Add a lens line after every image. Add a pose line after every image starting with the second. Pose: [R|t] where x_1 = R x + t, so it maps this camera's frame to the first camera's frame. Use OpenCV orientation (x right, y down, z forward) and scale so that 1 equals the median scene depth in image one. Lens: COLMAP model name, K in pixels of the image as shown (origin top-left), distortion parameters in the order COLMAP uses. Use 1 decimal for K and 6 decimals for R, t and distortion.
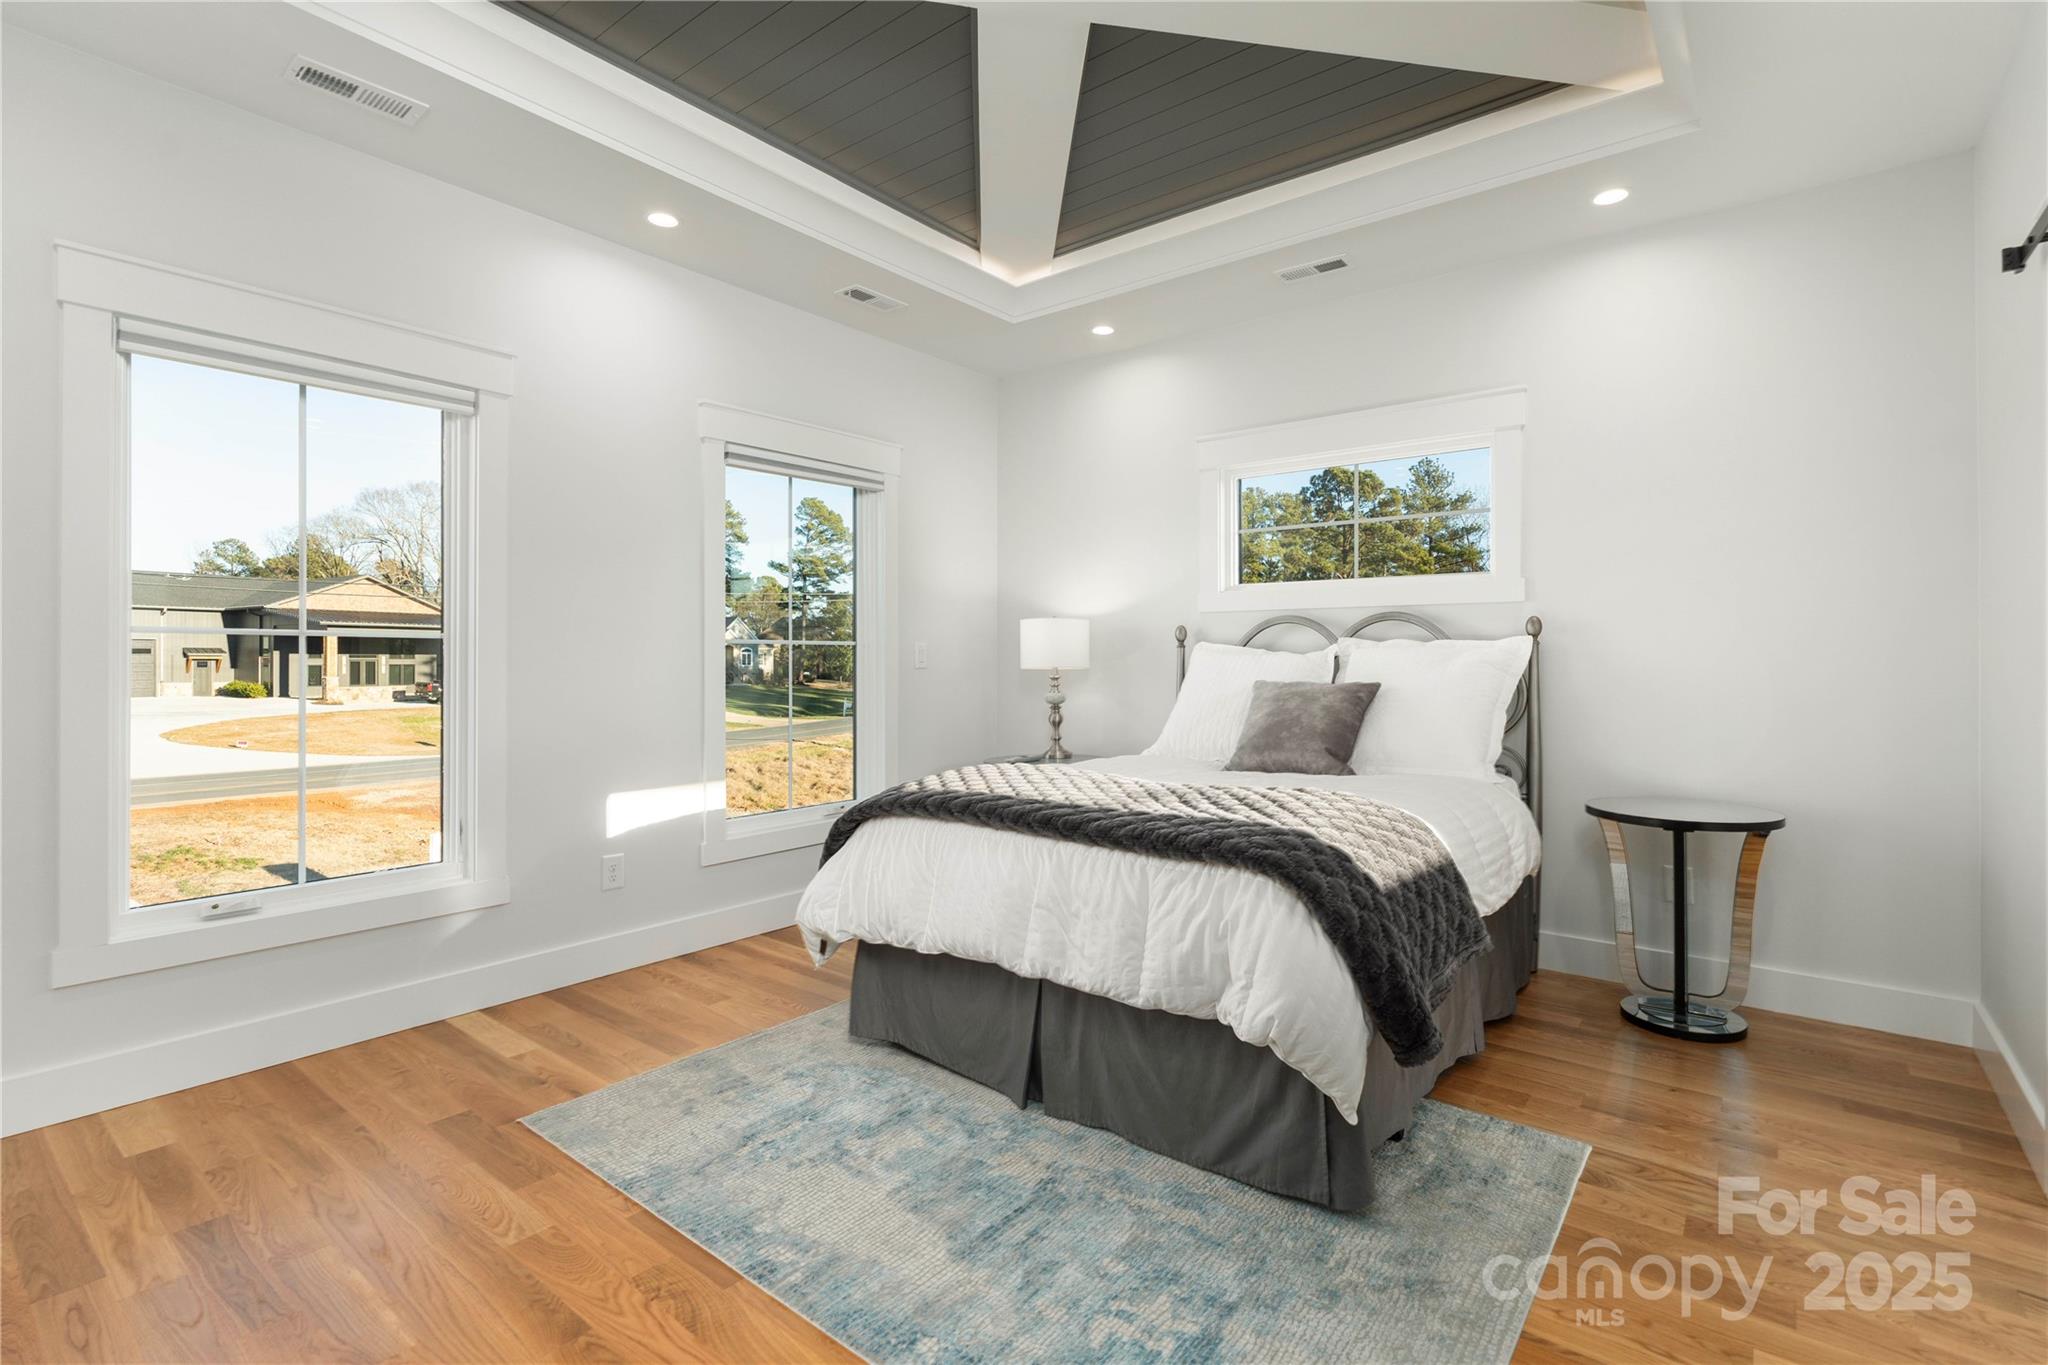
lens RADIAL K [[925.4, 0, 1022.6], [0, 925.4, 672.1], [0, 0, 1]] dist [-0.000113, 0.000032]
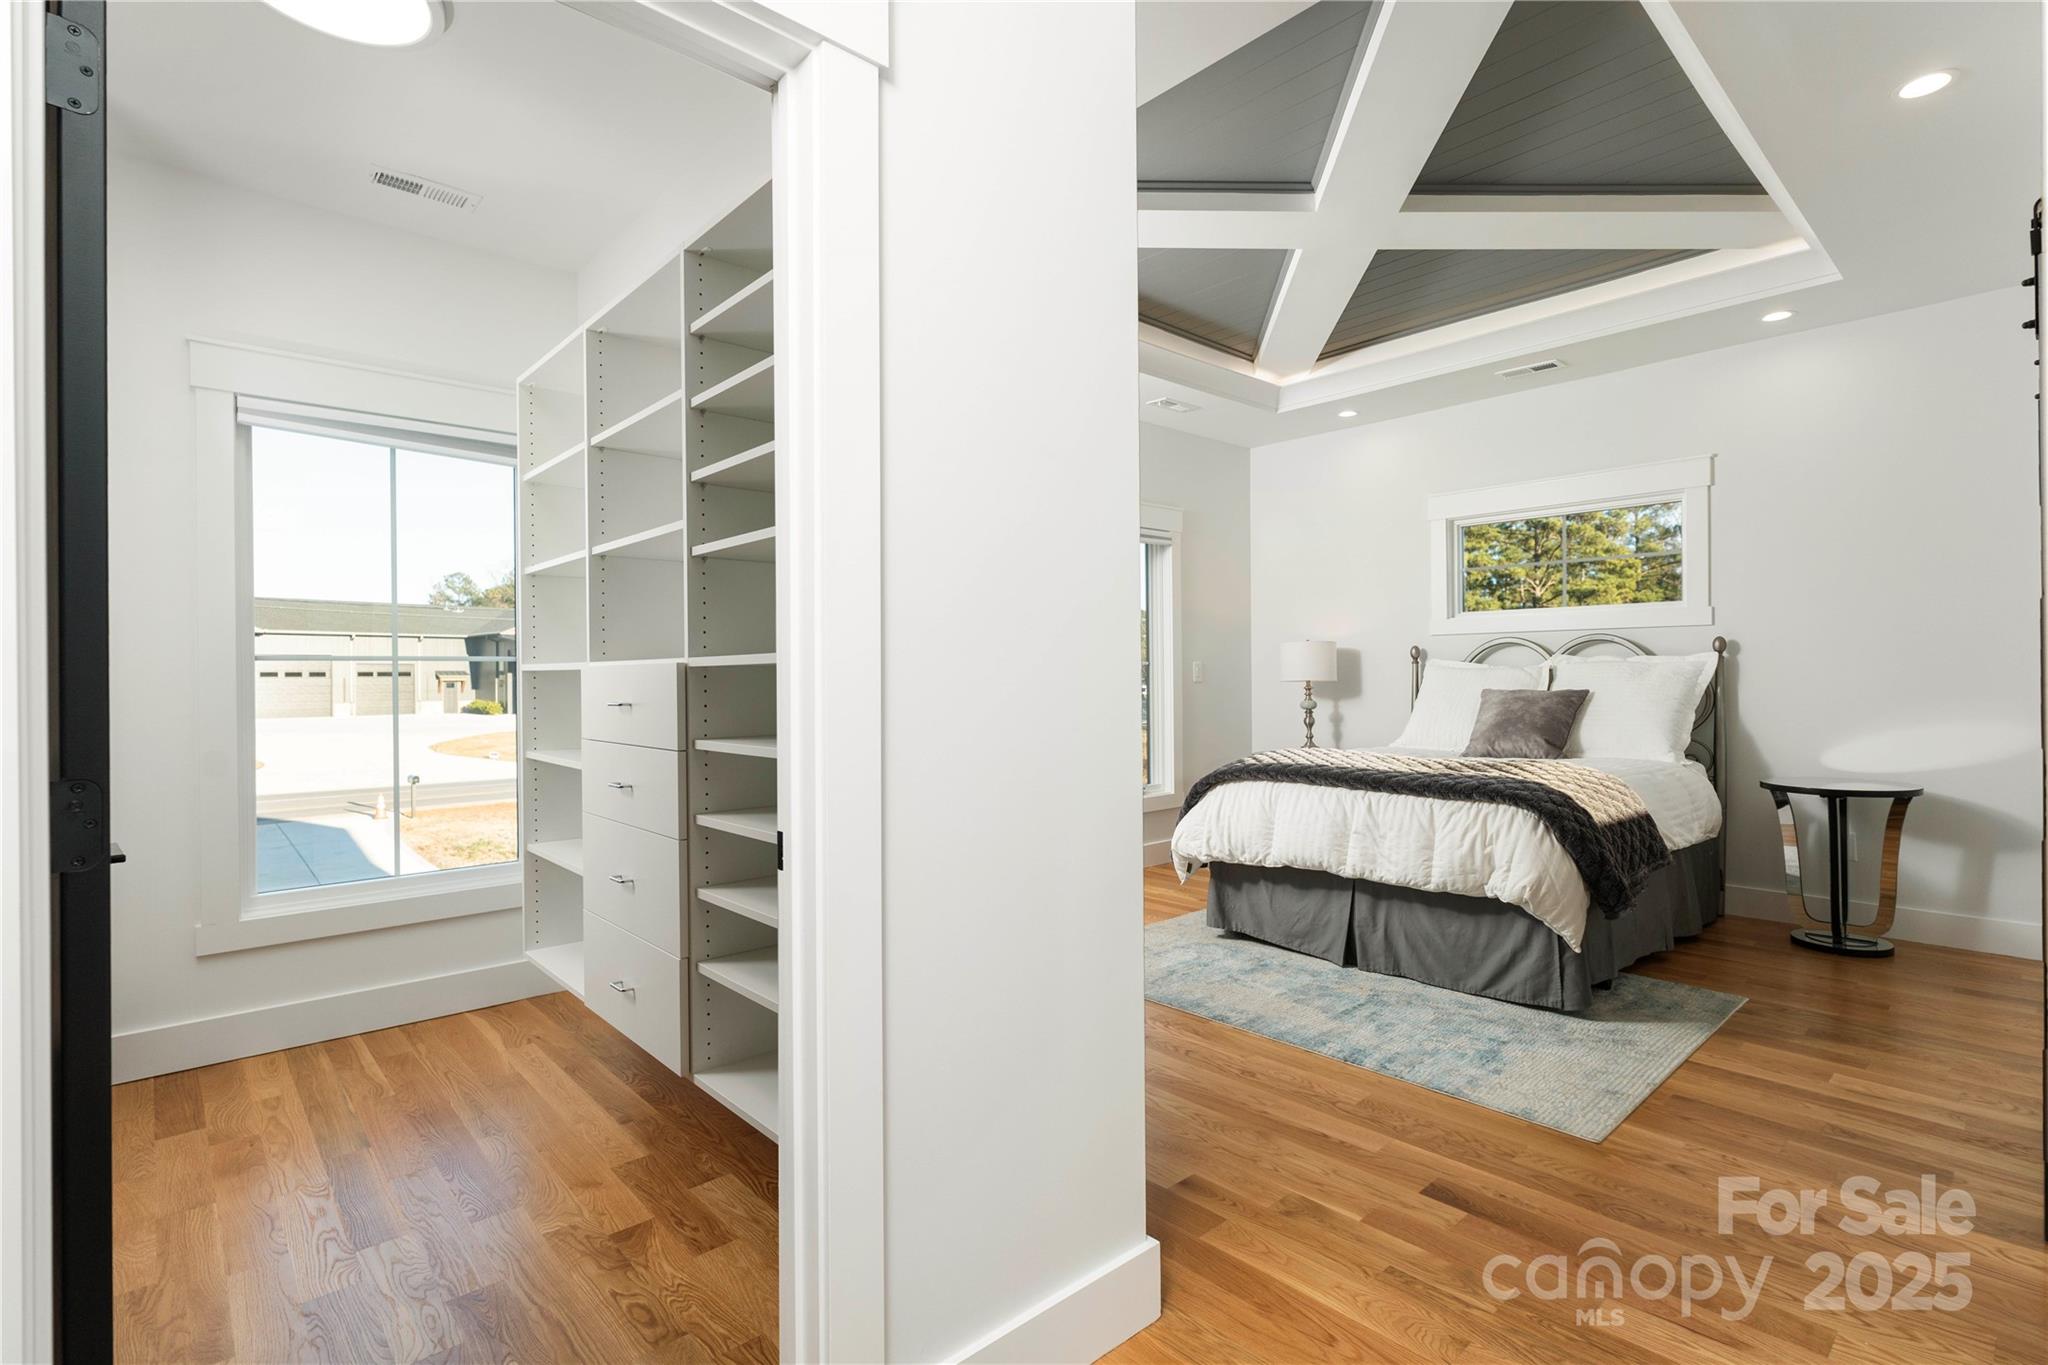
lens RADIAL K [[947.9, 0, 1024.0], [0, 947.9, 682.5], [0, 0, 1]] dist [-0.019097, 0.019159]
pose [[0.986794, -0.007781, -0.161796, -0.250344], [0.006819, 0.999956, -0.006497, 0.006541], [0.161840, 0.005308, 0.986803, -0.603847]]
